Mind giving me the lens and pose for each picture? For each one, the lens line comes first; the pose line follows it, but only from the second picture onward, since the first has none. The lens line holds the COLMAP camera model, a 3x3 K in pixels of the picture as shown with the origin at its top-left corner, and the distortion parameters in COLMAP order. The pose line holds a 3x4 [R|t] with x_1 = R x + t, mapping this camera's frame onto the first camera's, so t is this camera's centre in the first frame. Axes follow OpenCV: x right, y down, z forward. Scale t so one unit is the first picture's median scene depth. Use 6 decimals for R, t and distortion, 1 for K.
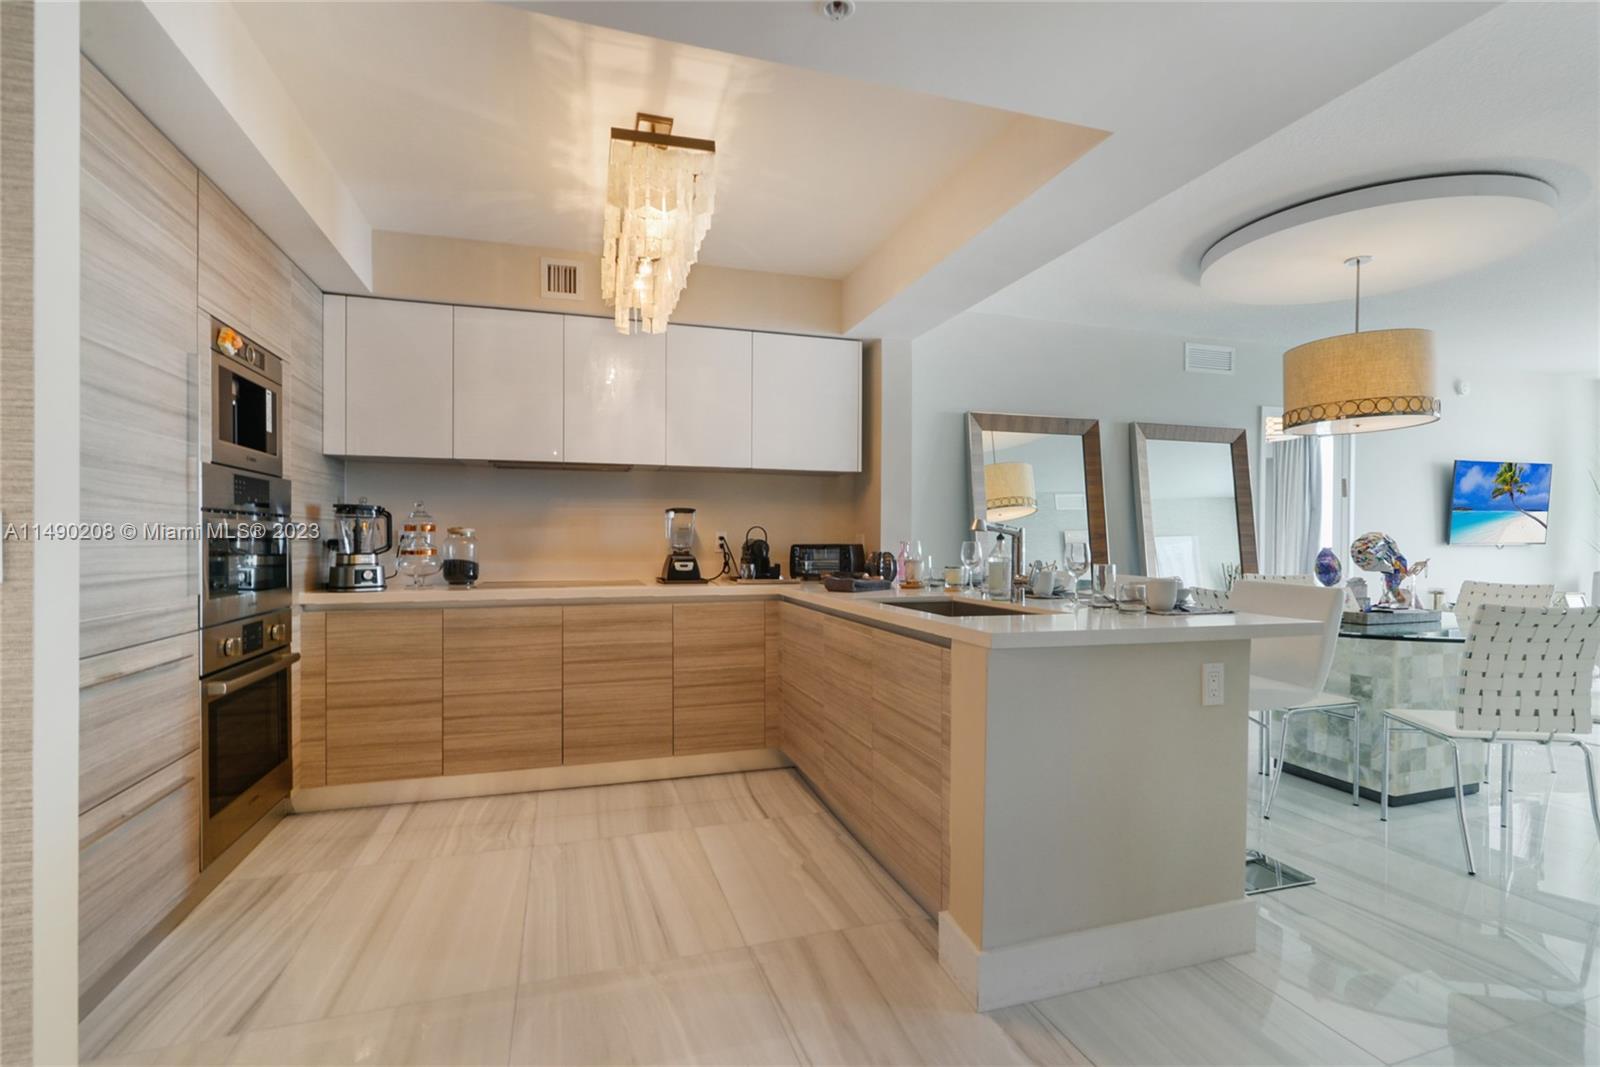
lens RADIAL K [[754.3, 0, 805.7], [0, 754.3, 554.0], [0, 0, 1]] dist [-0.029016, 0.011617]
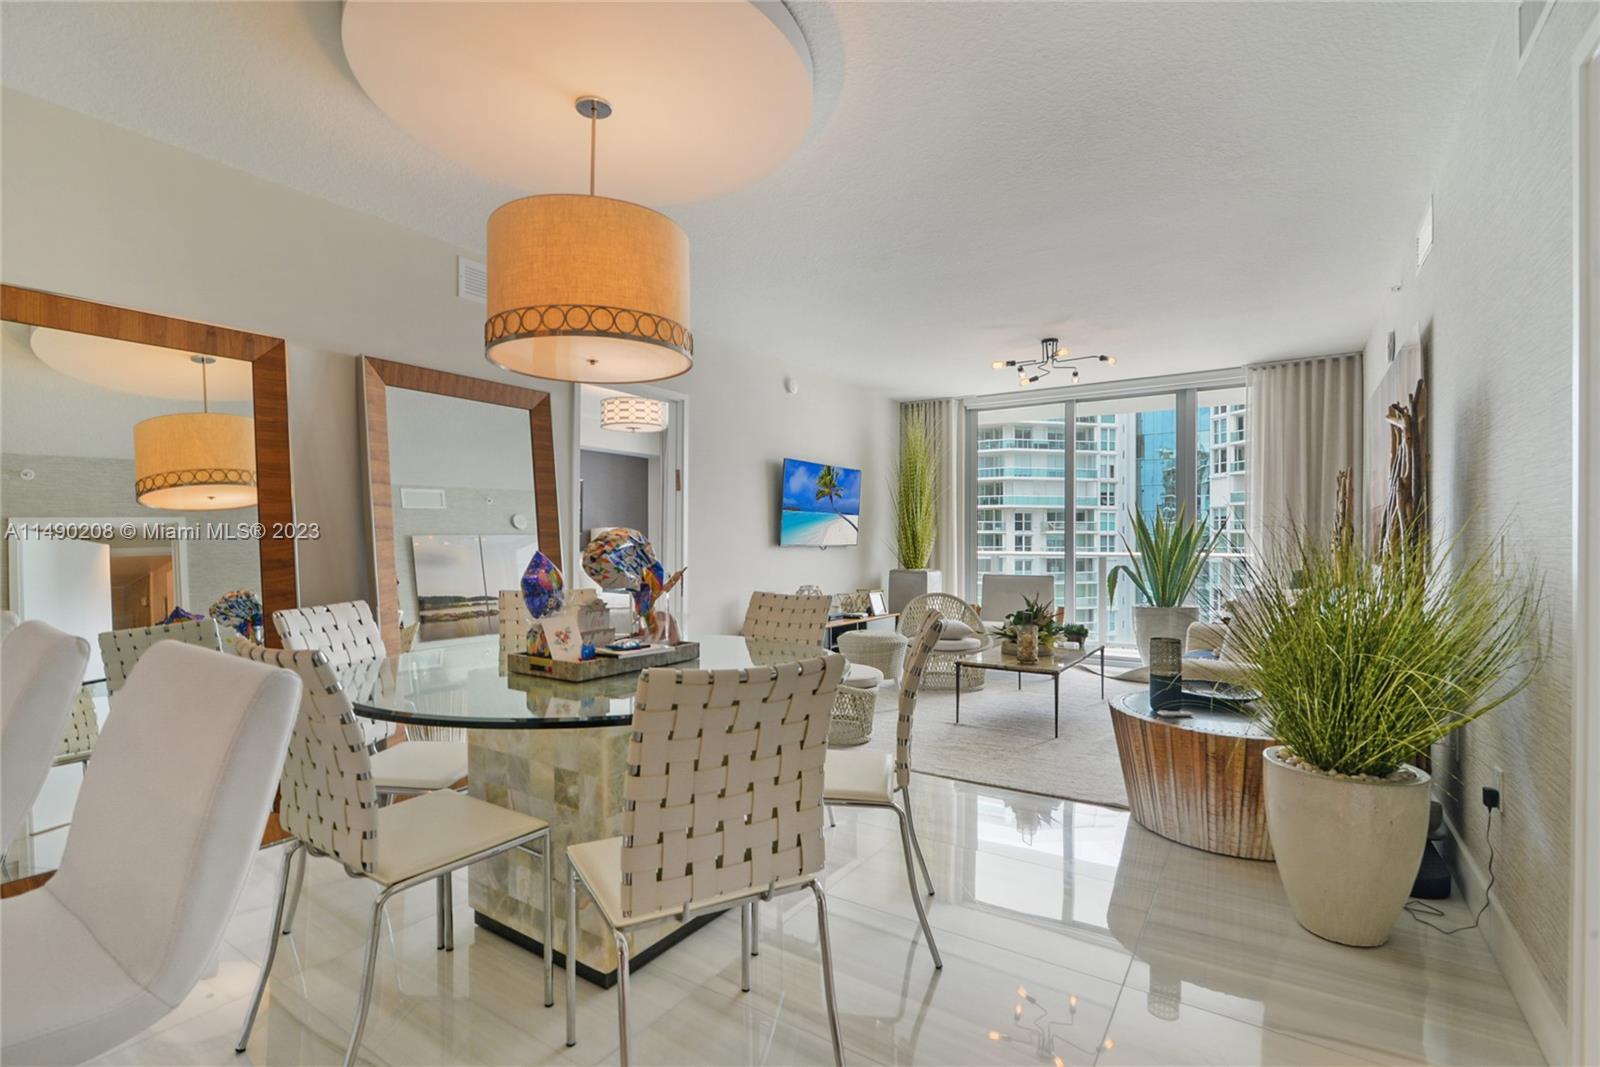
lens RADIAL K [[724.6, 0, 808.3], [0, 724.6, 543.7], [0, 0, 1]] dist [-0.000420, -0.000034]
pose [[0.778257, 0.002662, 0.627940, 0.504105], [0.006364, 0.999906, -0.012126, -0.006886], [-0.627914, 0.013433, 0.778167, 0.406879]]
